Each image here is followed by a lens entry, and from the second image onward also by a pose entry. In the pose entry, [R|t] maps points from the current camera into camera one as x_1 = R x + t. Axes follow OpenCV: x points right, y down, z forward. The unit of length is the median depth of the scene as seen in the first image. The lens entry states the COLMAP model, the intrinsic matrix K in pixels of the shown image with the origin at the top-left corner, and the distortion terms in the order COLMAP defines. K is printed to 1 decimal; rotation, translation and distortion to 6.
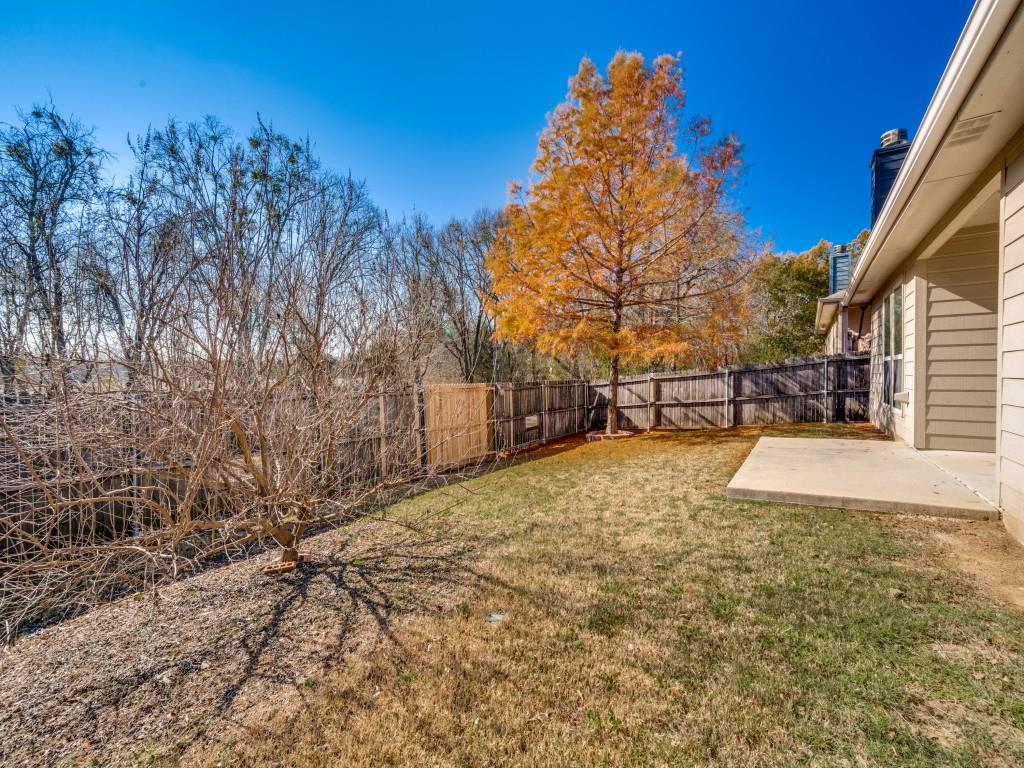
lens RADIAL K [[408.6, 0, 510.8], [0, 408.6, 379.0], [0, 0, 1]] dist [-0.001523, 0.000028]
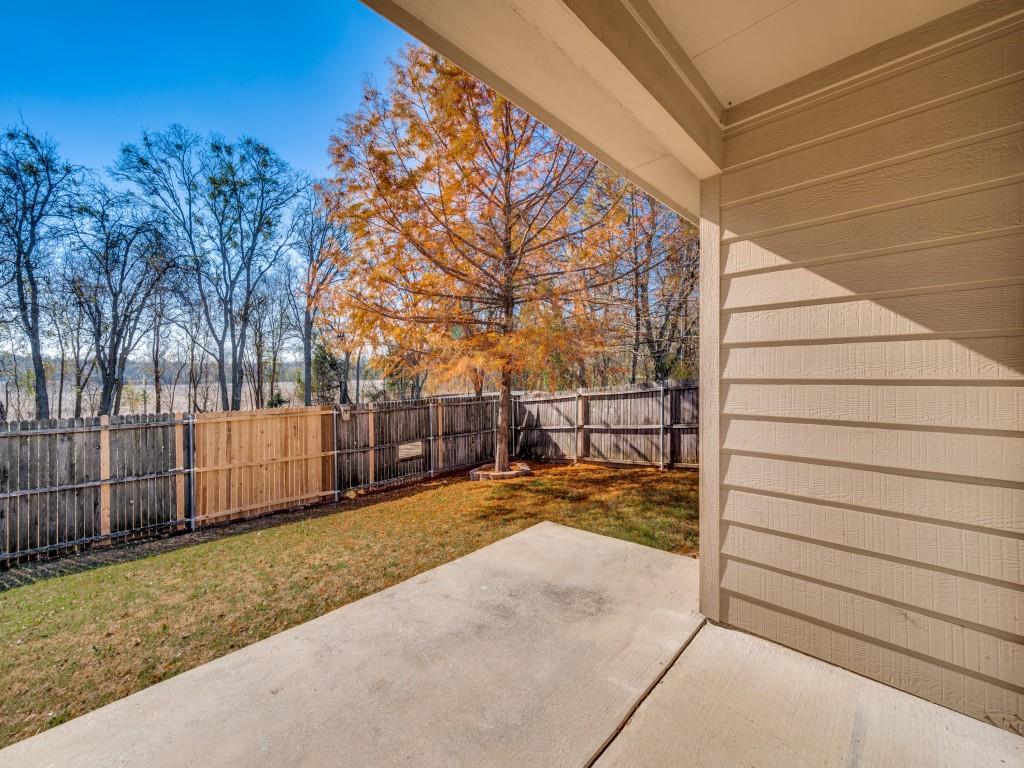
lens RADIAL K [[408.6, 0, 510.8], [0, 408.6, 379.0], [0, 0, 1]] dist [-0.001523, 0.000028]
pose [[0.988623, -0.001813, -0.150401, 0.349645], [0.001673, 0.999998, -0.001055, -0.033258], [0.150403, 0.000792, 0.988624, 0.221300]]
